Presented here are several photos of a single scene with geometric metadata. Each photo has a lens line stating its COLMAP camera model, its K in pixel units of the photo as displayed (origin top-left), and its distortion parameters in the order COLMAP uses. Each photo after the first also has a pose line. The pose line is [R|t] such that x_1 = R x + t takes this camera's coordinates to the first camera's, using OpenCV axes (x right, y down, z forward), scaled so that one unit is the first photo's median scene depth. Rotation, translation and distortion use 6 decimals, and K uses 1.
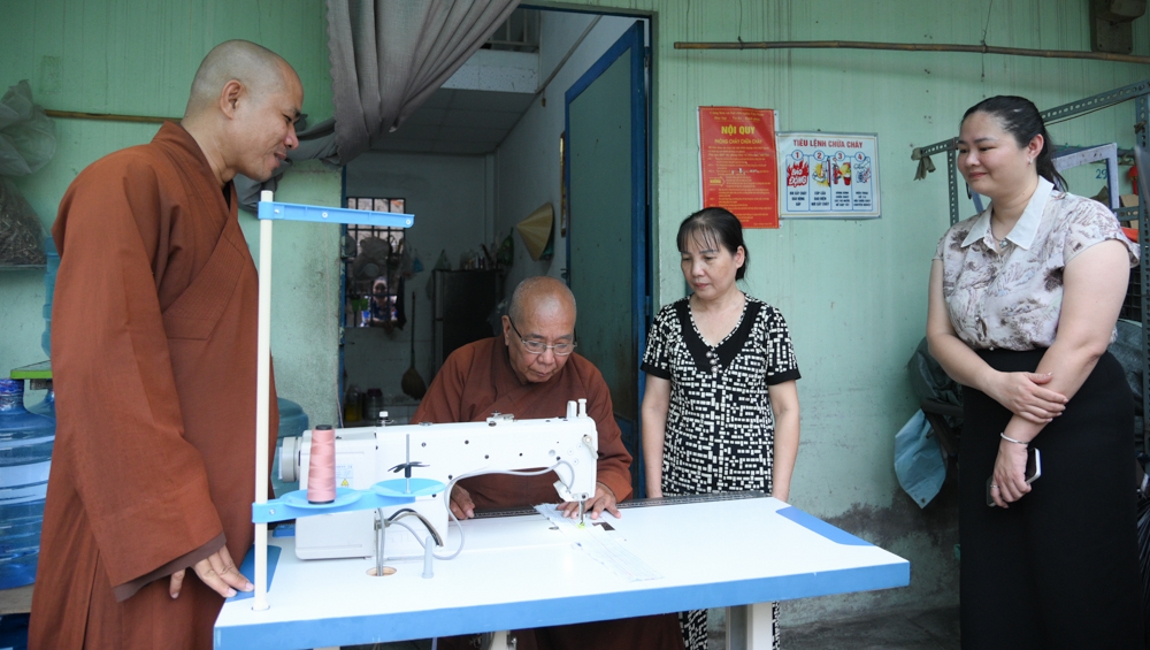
lens RADIAL K [[787.6, 0, 570.1], [0, 787.6, 272.0], [0, 0, 1]] dist [-0.038452, -0.000989]
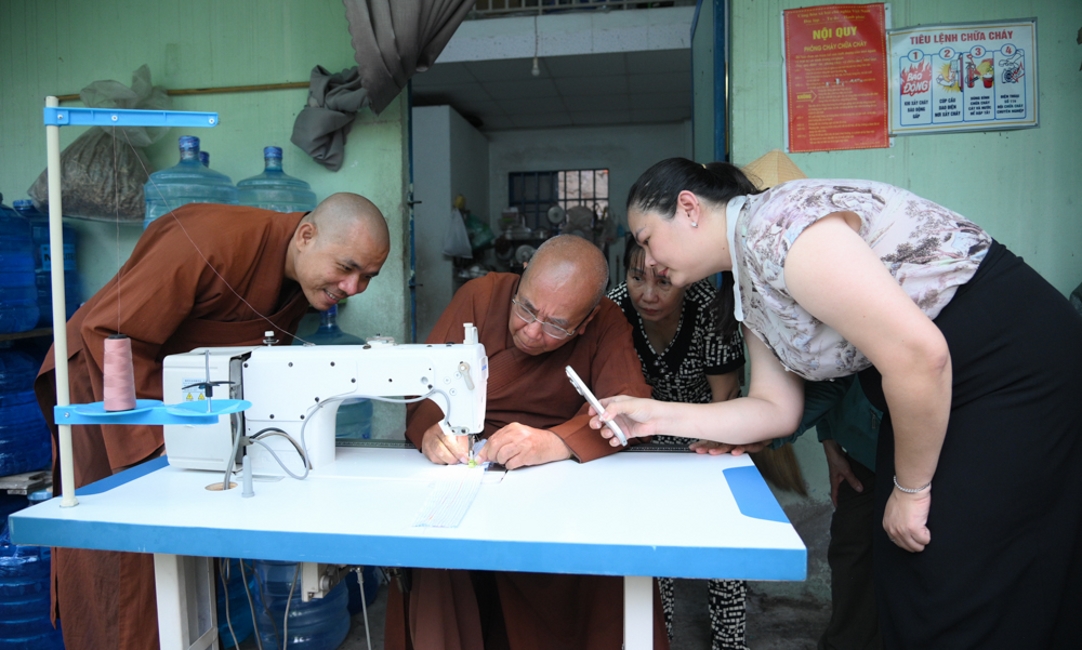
lens RADIAL K [[711.6, 0, 538.5], [0, 711.6, 317.2], [0, 0, 1]] dist [-0.042747, 0.003923]
pose [[0.926466, 0.008317, -0.376286, 0.207361], [0.029149, 0.995167, 0.093766, 0.044001], [0.375247, -0.097839, 0.921747, 0.156903]]
